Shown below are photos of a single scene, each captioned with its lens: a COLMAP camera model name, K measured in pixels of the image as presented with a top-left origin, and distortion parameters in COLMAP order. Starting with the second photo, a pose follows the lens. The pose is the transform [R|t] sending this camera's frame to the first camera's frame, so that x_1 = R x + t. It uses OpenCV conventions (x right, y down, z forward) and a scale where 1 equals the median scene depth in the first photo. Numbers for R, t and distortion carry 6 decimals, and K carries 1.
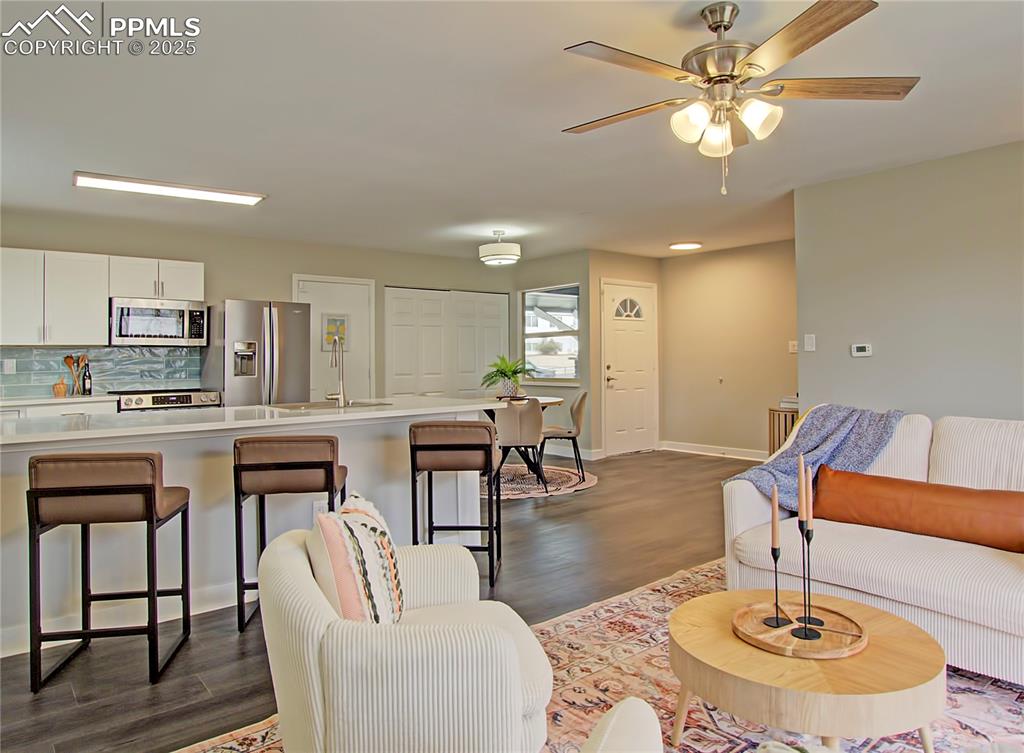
lens RADIAL K [[666.0, 0, 511.7], [0, 666.0, 348.6], [0, 0, 1]] dist [-0.003795, -0.000679]
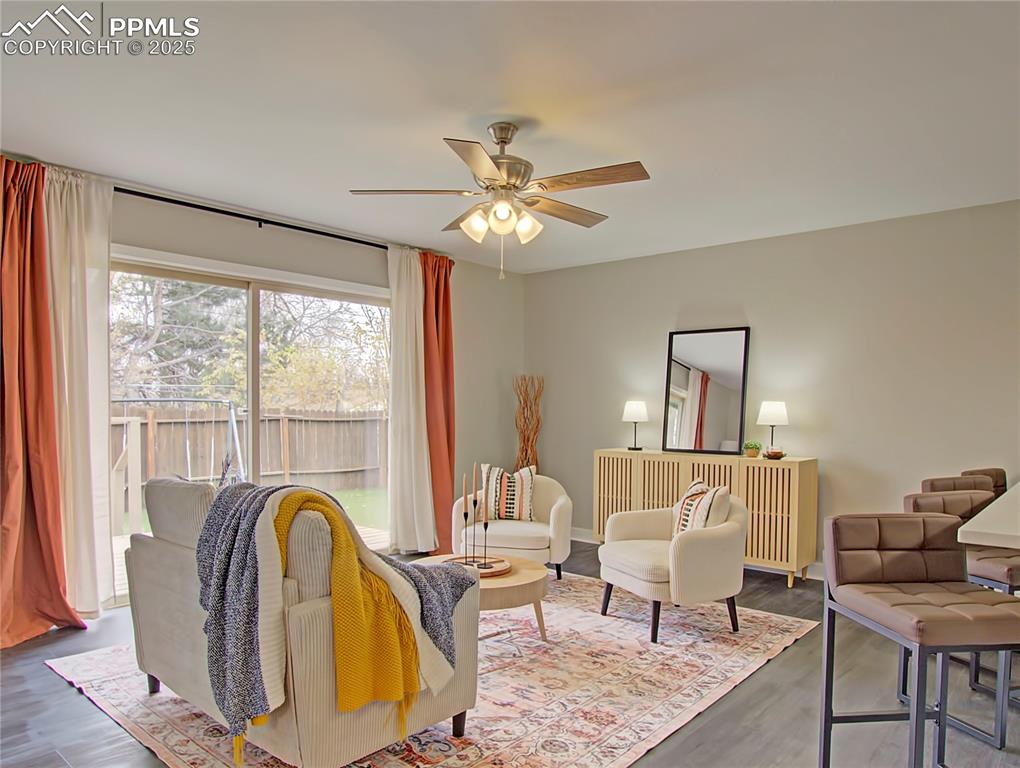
lens RADIAL K [[689.7, 0, 507.0], [0, 689.7, 430.4], [0, 0, 1]] dist [-0.024371, -0.000122]
pose [[-0.986101, 0.010767, -0.165796, 0.379504], [0.007409, 0.999755, 0.020862, 0.019493], [0.165980, 0.019343, -0.985939, 1.641738]]
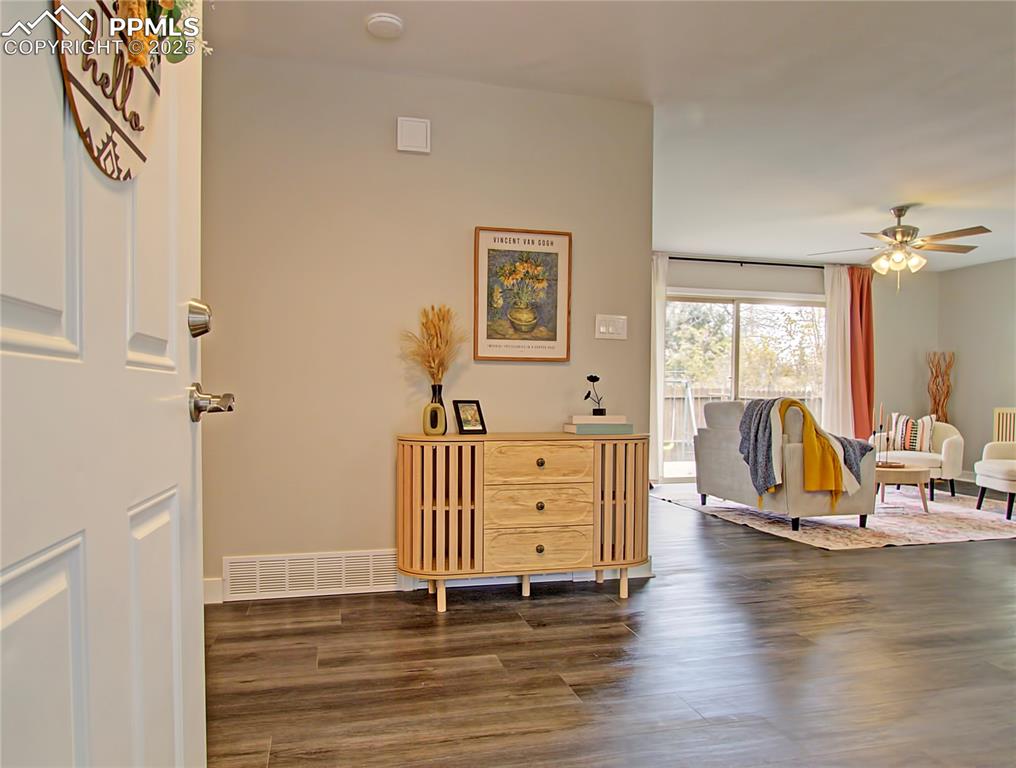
lens RADIAL K [[695.8, 0, 492.7], [0, 695.8, 419.6], [0, 0, 1]] dist [-0.032457, 0.000906]
pose [[-0.906964, -0.008843, 0.421116, 0.413377], [-0.001920, 0.999856, 0.016861, 0.106817], [-0.421204, 0.014484, -0.906850, 2.613248]]
